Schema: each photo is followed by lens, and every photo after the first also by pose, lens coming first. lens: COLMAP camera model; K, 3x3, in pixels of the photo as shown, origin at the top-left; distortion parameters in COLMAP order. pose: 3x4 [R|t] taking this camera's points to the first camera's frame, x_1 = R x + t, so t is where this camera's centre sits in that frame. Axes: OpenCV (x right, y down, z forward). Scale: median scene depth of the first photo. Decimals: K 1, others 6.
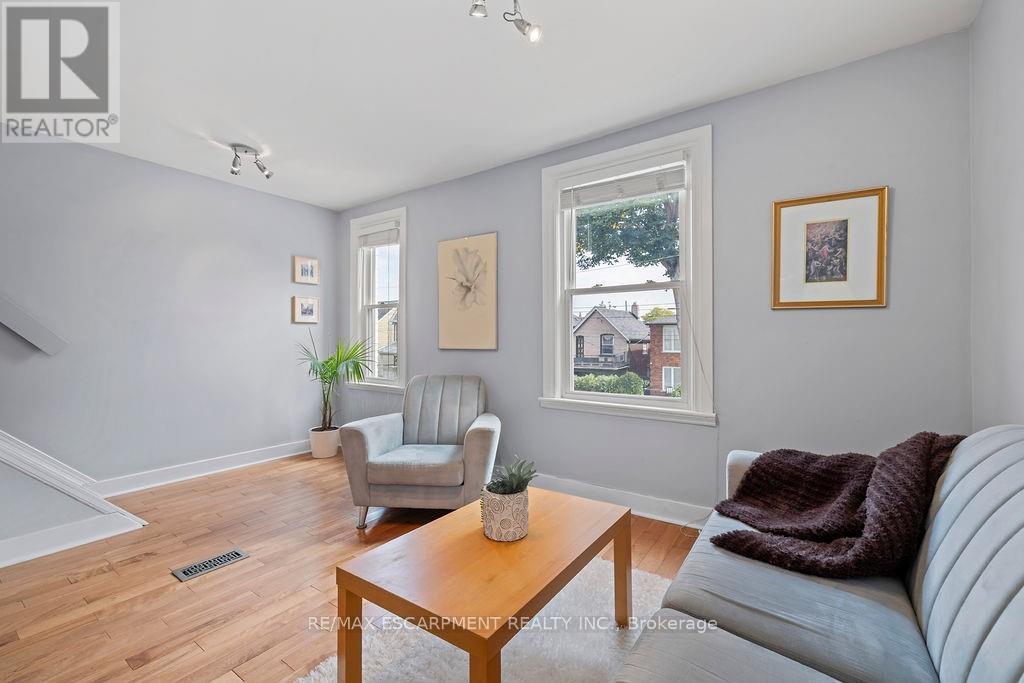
lens RADIAL K [[437.1, 0, 516.0], [0, 437.1, 339.2], [0, 0, 1]] dist [0.001749, 0.000298]
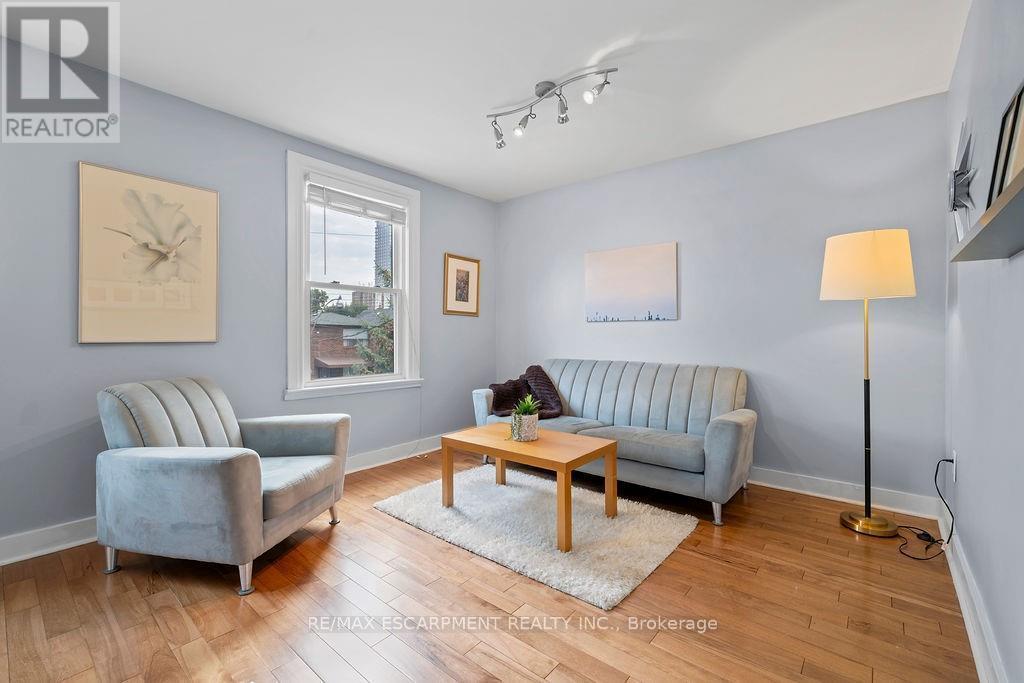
lens RADIAL K [[437.1, 0, 513.3], [0, 437.1, 336.5], [0, 0, 1]] dist [0.001749, 0.000298]
pose [[0.097384, -0.001747, 0.995245, -0.783827], [-0.001904, 0.999996, 0.001941, 0.012396], [-0.995245, -0.002084, 0.097381, 0.390286]]
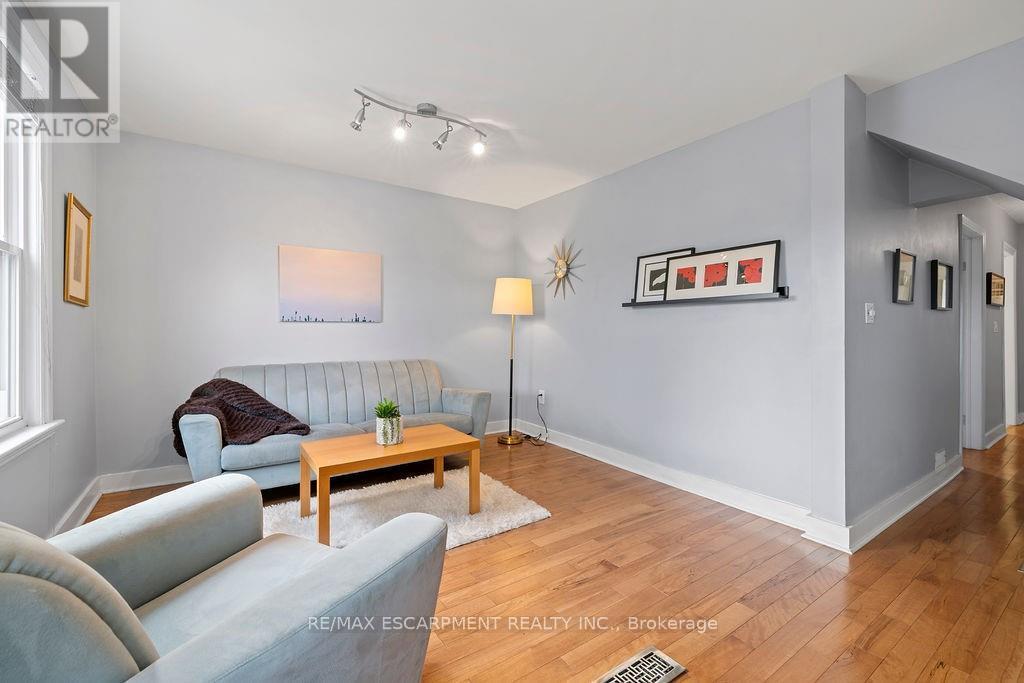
lens RADIAL K [[437.1, 0, 510.5], [0, 437.1, 336.1], [0, 0, 1]] dist [0.001749, 0.000298]
pose [[-0.932308, -0.000569, 0.361665, -0.479435], [0.003289, 0.999944, 0.010051, 0.001456], [-0.361650, 0.010560, -0.932254, 1.087494]]
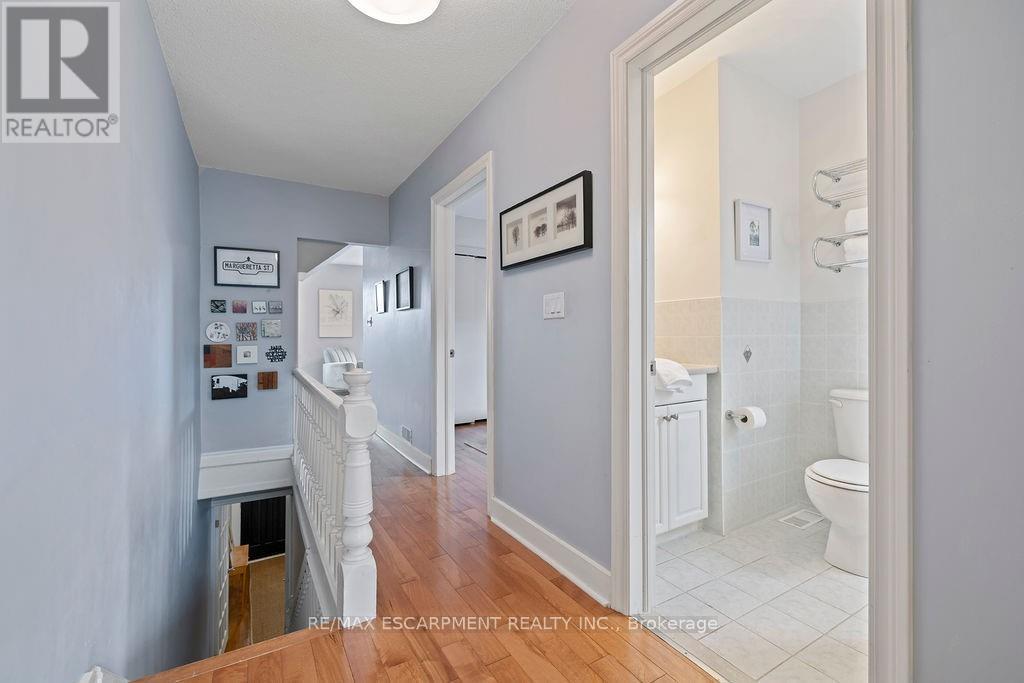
lens RADIAL K [[437.1, 0, 512.0], [0, 437.1, 337.6], [0, 0, 1]] dist [0.001749, 0.000298]
pose [[0.425858, 0.001375, 0.904789, -1.947627], [0.003158, 0.999990, -0.003006, 0.037158], [-0.904784, 0.004137, 0.425850, -0.916621]]
